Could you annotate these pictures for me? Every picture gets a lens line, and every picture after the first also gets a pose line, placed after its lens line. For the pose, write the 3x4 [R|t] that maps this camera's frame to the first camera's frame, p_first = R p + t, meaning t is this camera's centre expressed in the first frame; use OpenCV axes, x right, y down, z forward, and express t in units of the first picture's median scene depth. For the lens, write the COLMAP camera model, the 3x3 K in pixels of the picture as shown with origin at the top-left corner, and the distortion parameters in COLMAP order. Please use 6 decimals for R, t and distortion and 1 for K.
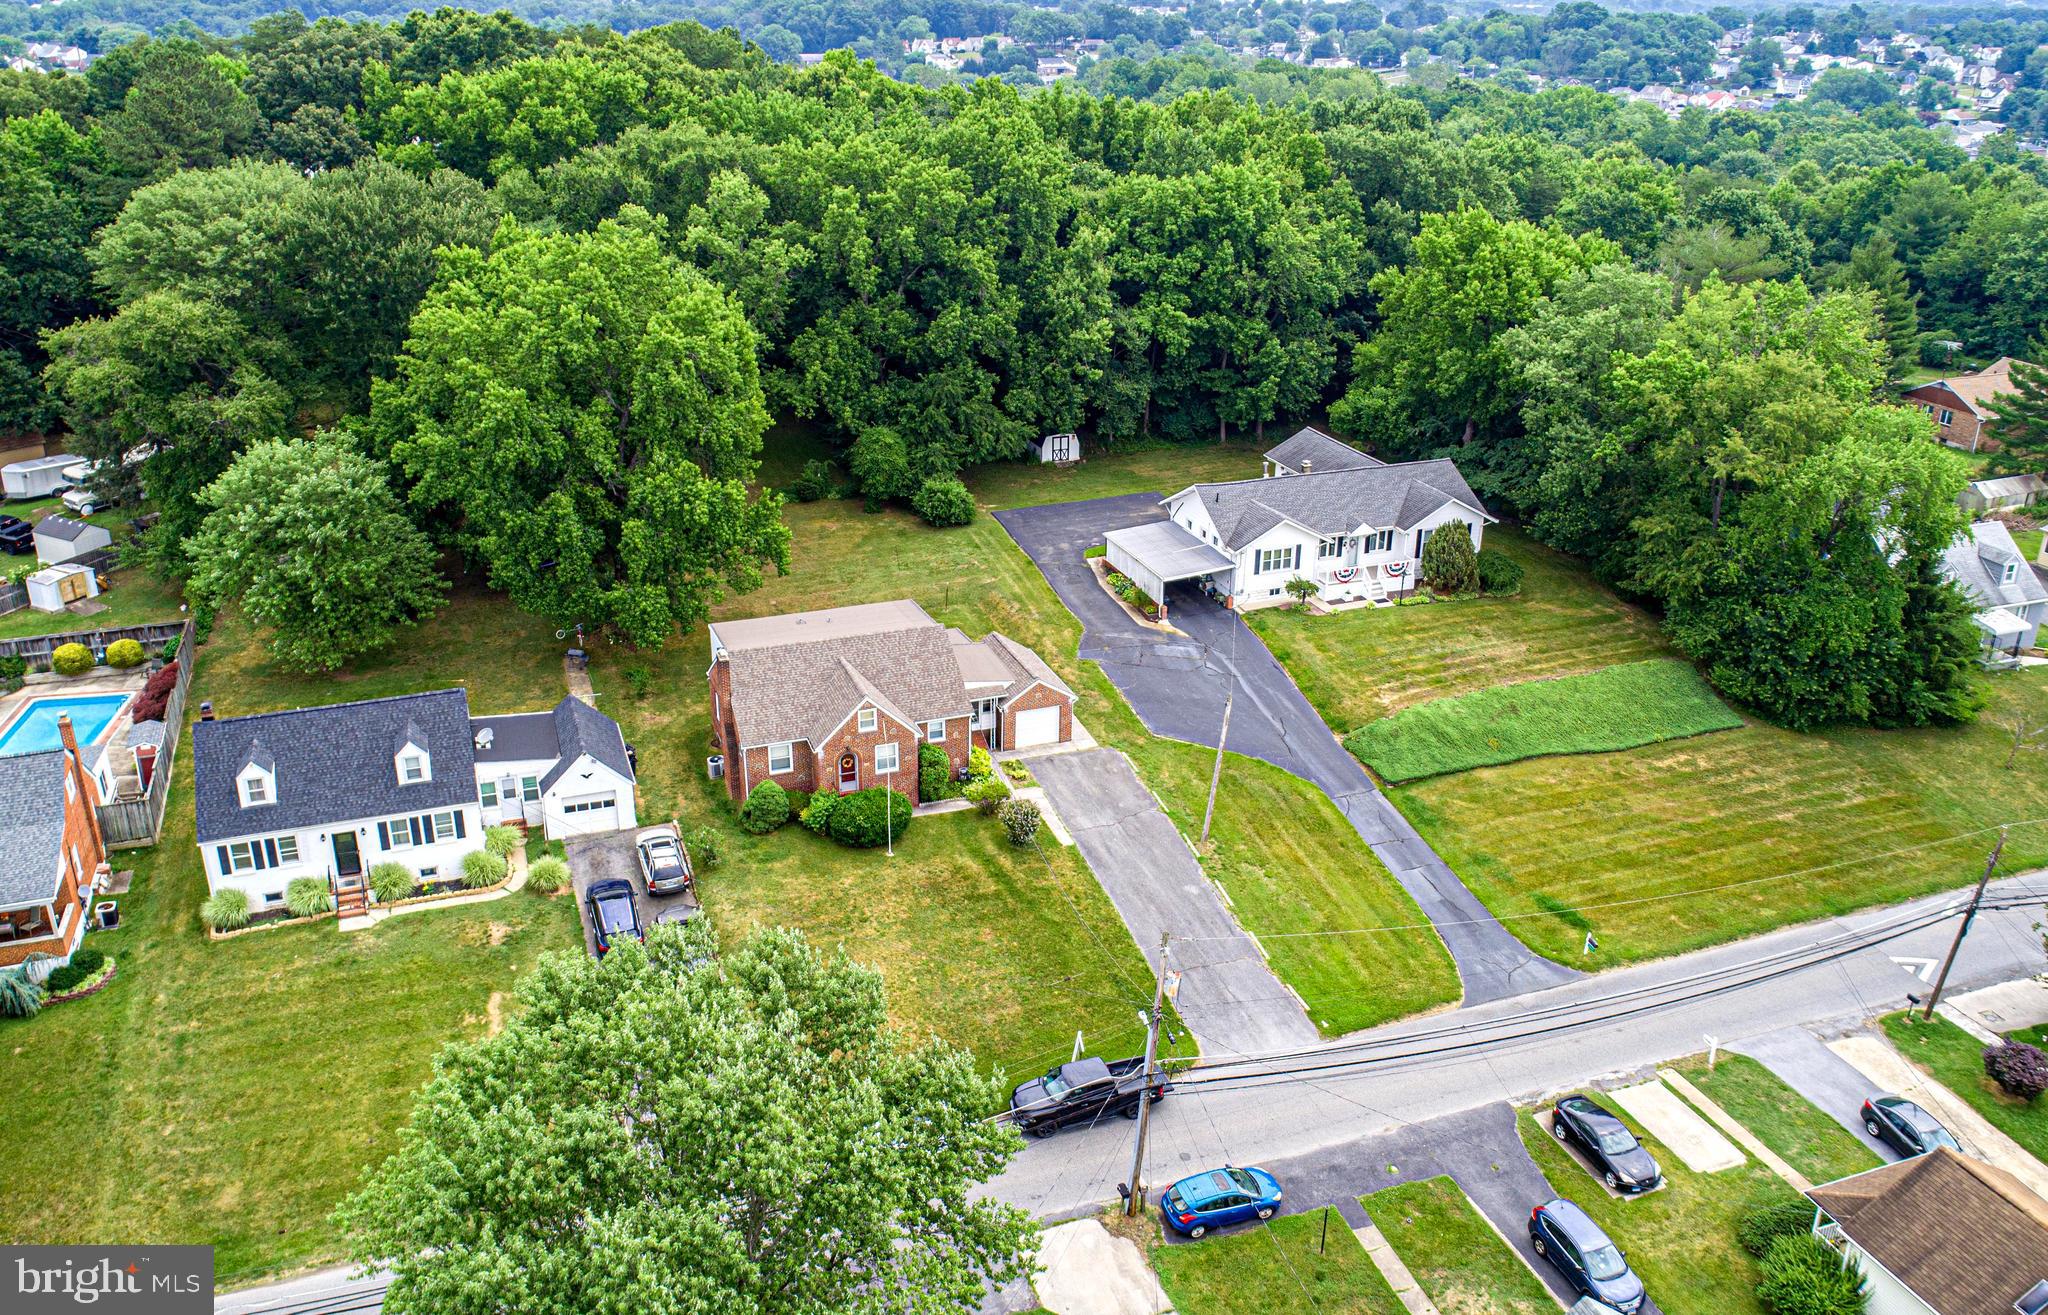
lens RADIAL K [[1628.7, 0, 1016.2], [0, 1628.7, 635.5], [0, 0, 1]] dist [-0.009302, -0.000907]
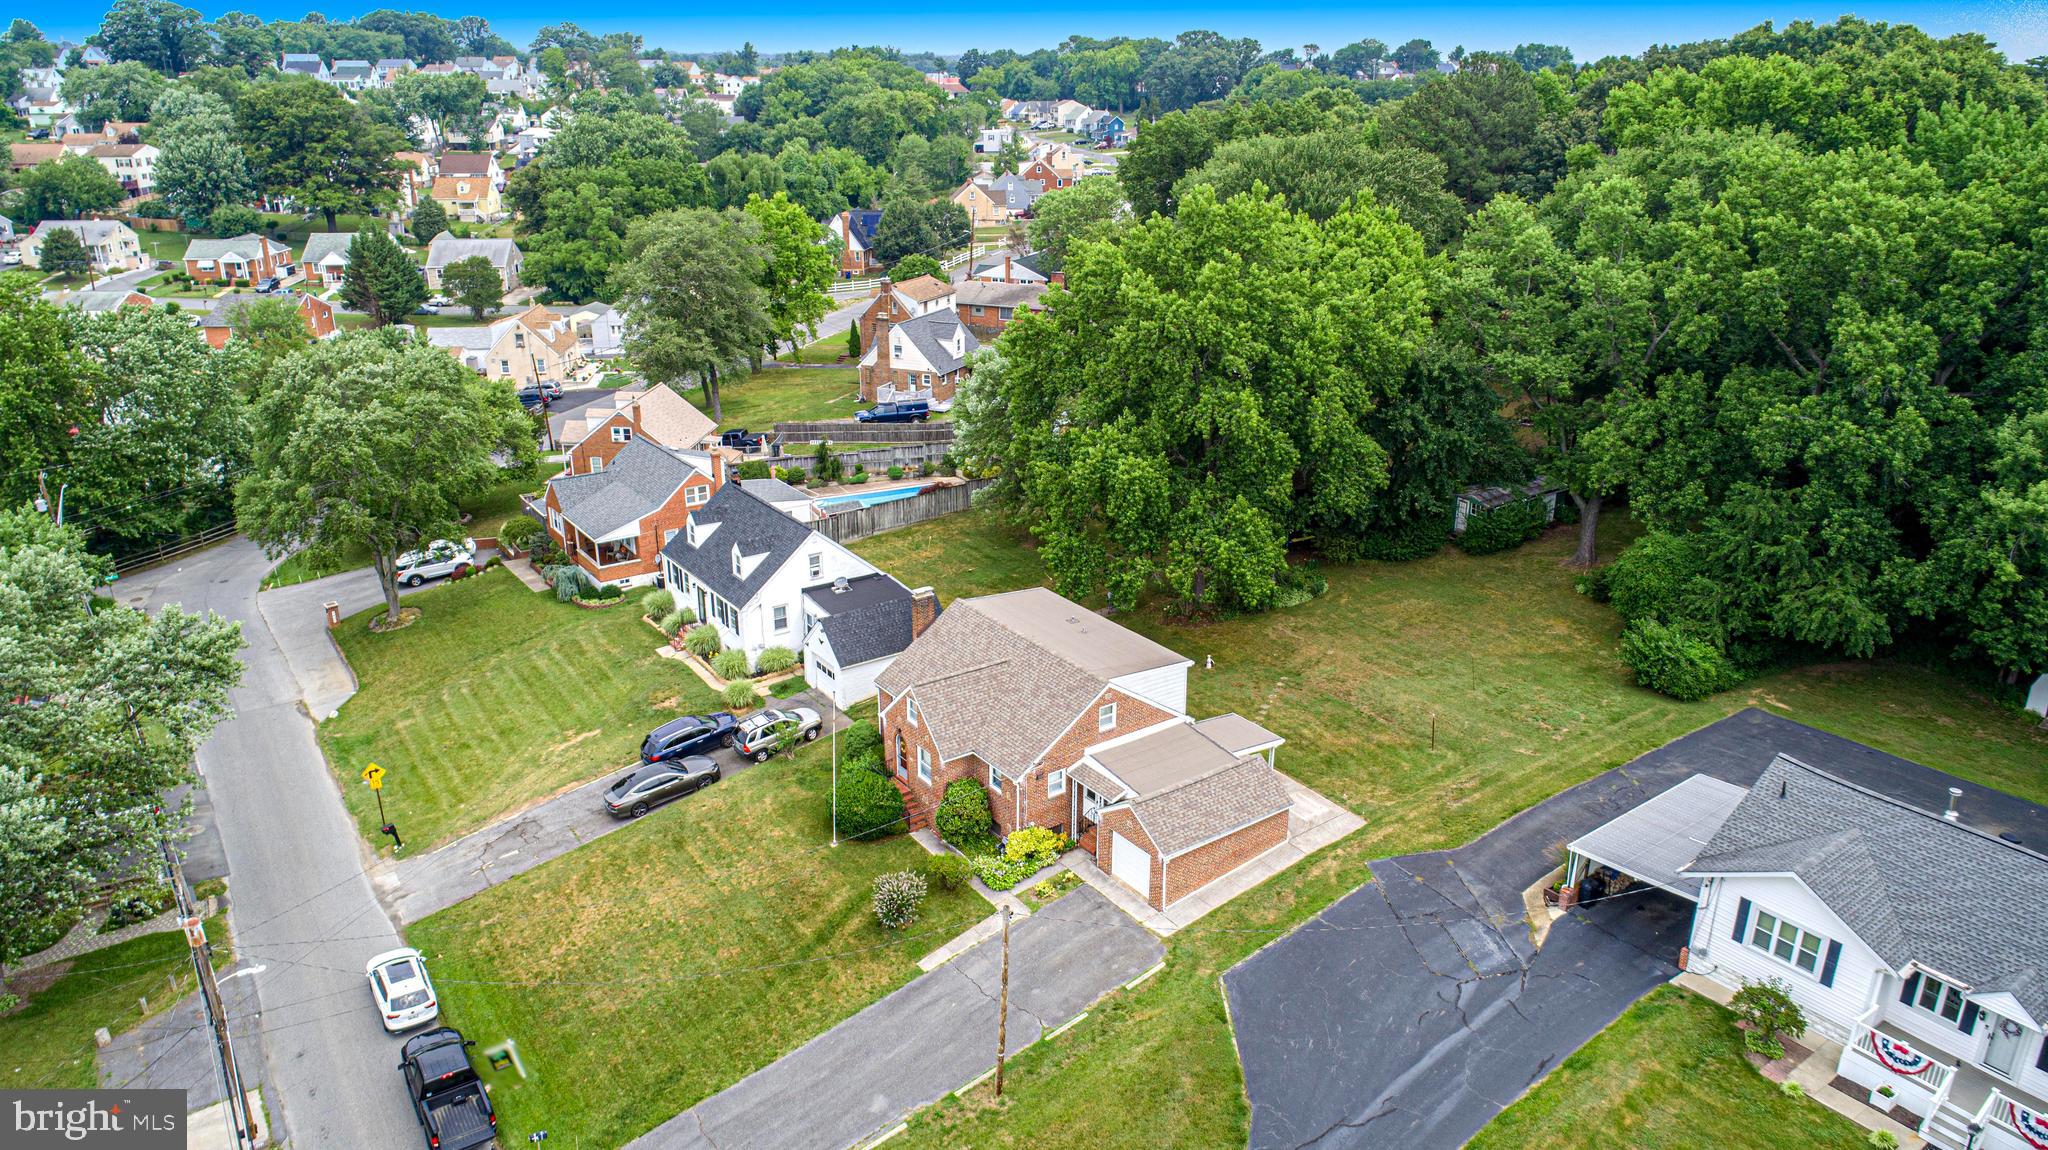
lens RADIAL K [[1369.2, 0, 1024.0], [0, 1369.2, 575.0], [0, 0, 1]] dist [-0.012845, 0.006114]
pose [[0.267380, 0.330944, -0.904977, 0.473374], [-0.369539, 0.902580, 0.220886, -0.166583], [0.889915, 0.275364, 0.363629, 0.626571]]
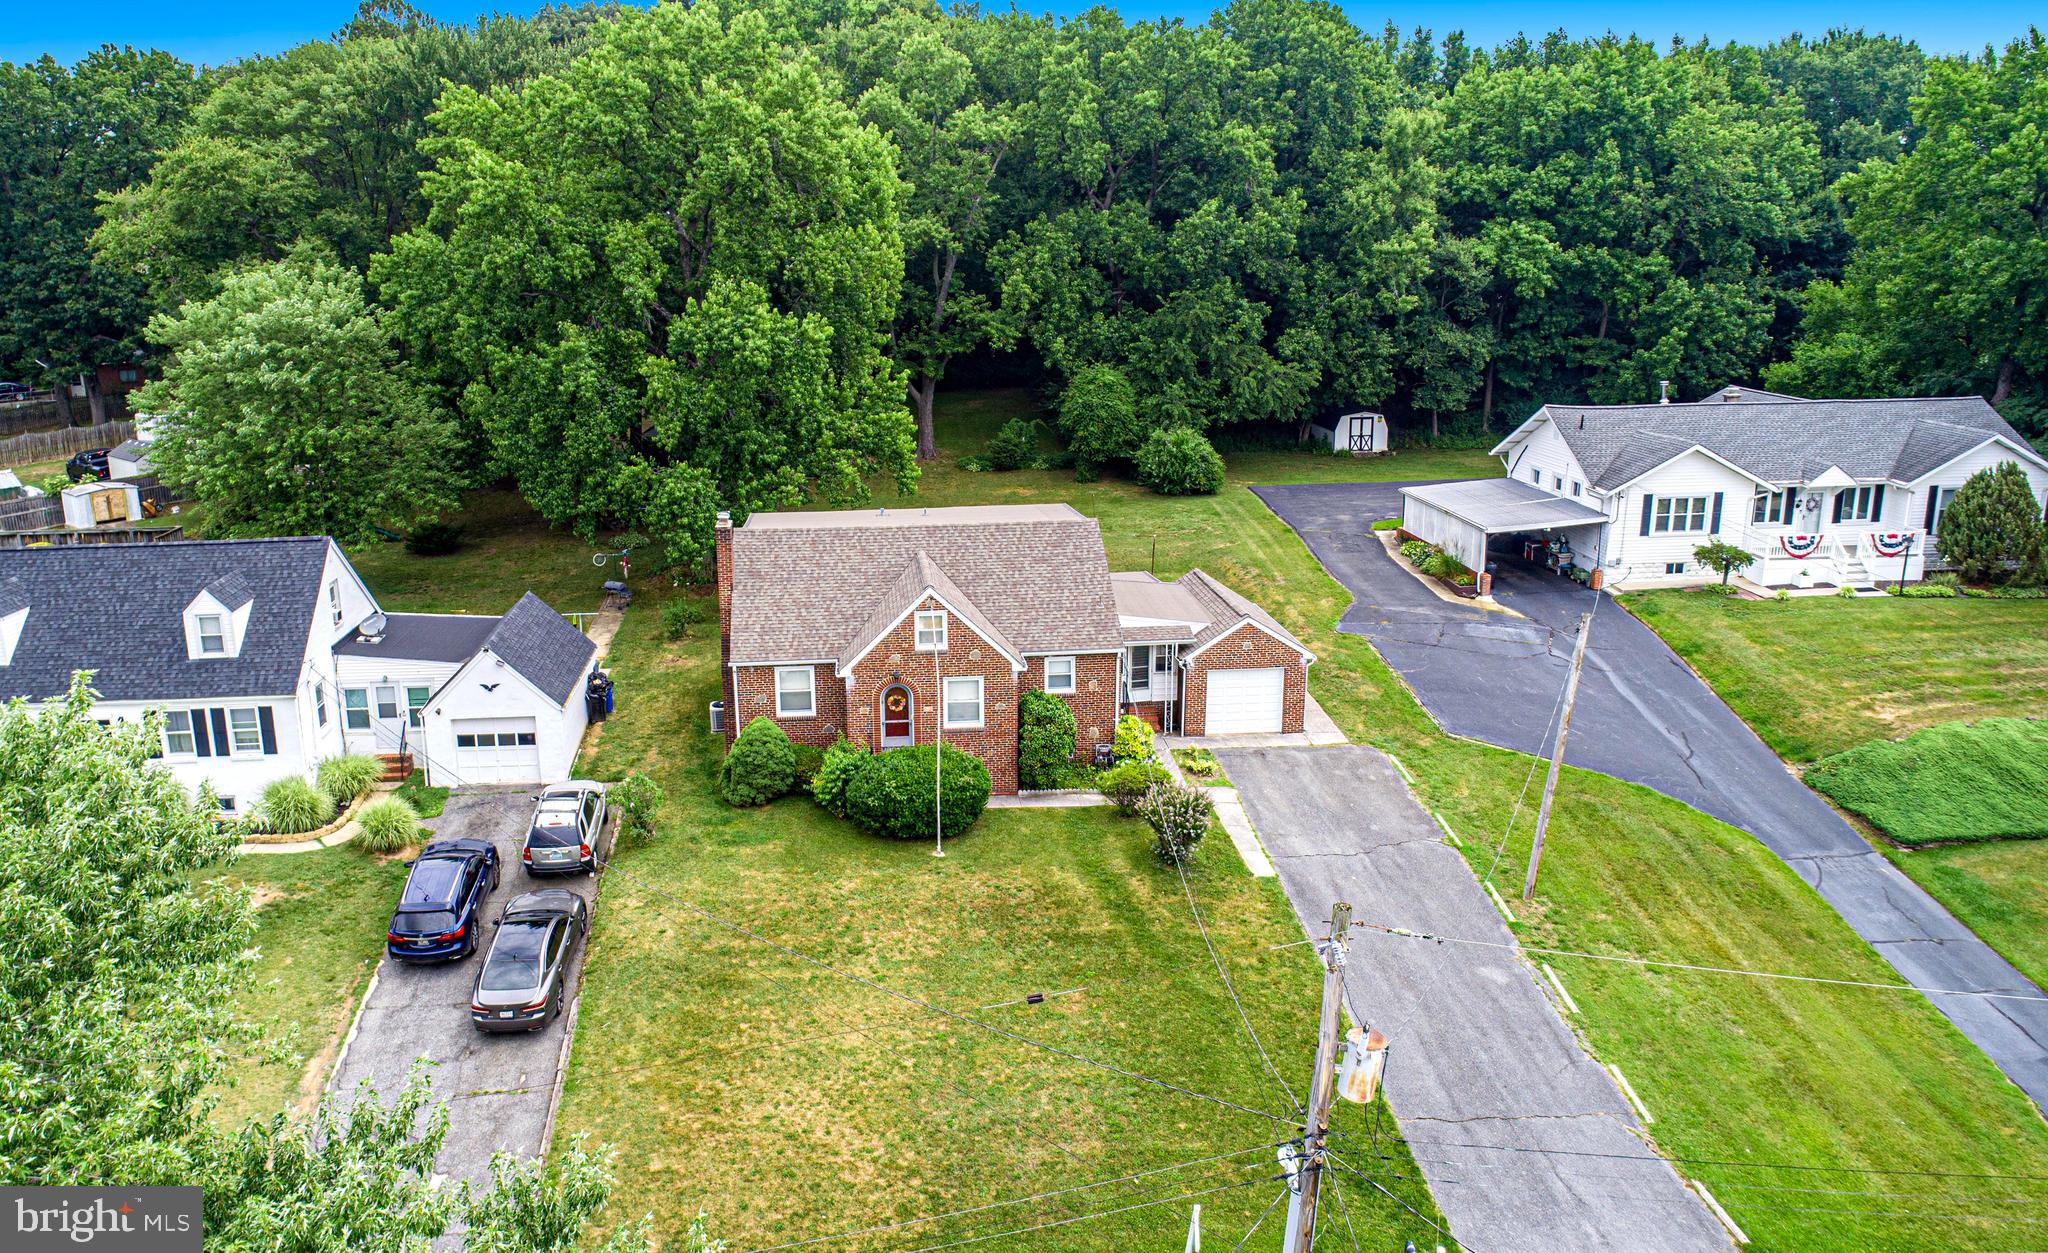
lens RADIAL K [[1567.7, 0, 931.7], [0, 1567.7, 626.5], [0, 0, 1]] dist [-0.013921, 0.008494]
pose [[0.959402, 0.049178, -0.277721, 0.055705], [-0.085595, 0.989009, -0.120561, 0.098256], [0.268740, 0.139438, 0.953067, 0.373583]]
